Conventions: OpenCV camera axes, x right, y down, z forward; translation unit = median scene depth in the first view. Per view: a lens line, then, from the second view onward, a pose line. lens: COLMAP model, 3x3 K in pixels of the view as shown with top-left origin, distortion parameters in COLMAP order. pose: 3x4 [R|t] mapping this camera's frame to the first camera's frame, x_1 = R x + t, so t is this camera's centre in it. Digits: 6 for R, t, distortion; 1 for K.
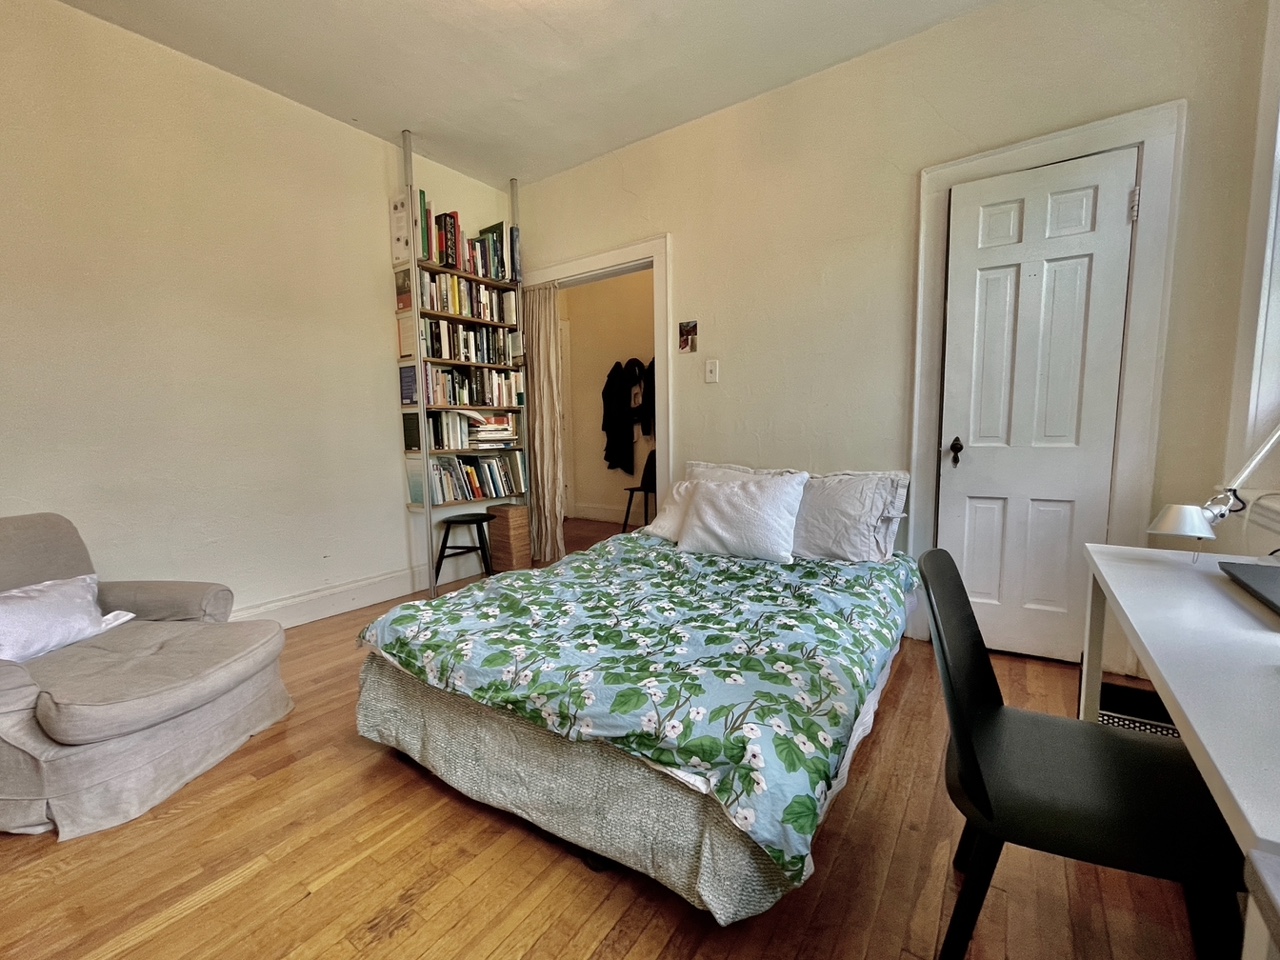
lens RADIAL K [[558.1, 0, 644.8], [0, 558.1, 484.0], [0, 0, 1]] dist [-0.001205, -0.000340]
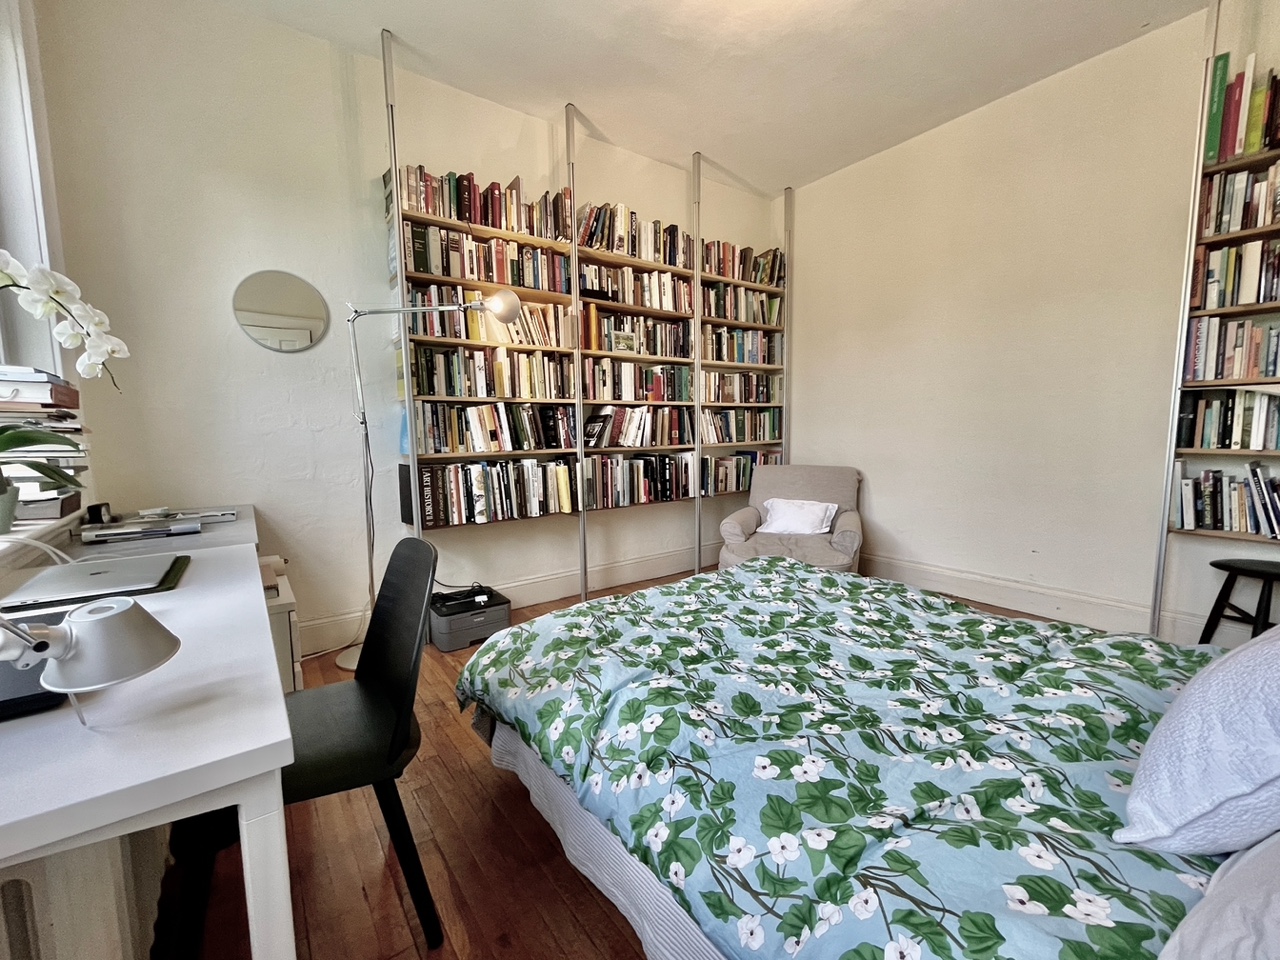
lens RADIAL K [[549.2, 0, 644.0], [0, 549.2, 485.4], [0, 0, 1]] dist [0.002335, 0.000744]
pose [[-0.313212, 0.124910, -0.941433, 0.842206], [-0.087971, 0.983234, 0.159724, -0.123088], [0.945600, 0.132847, -0.296972, 1.035316]]
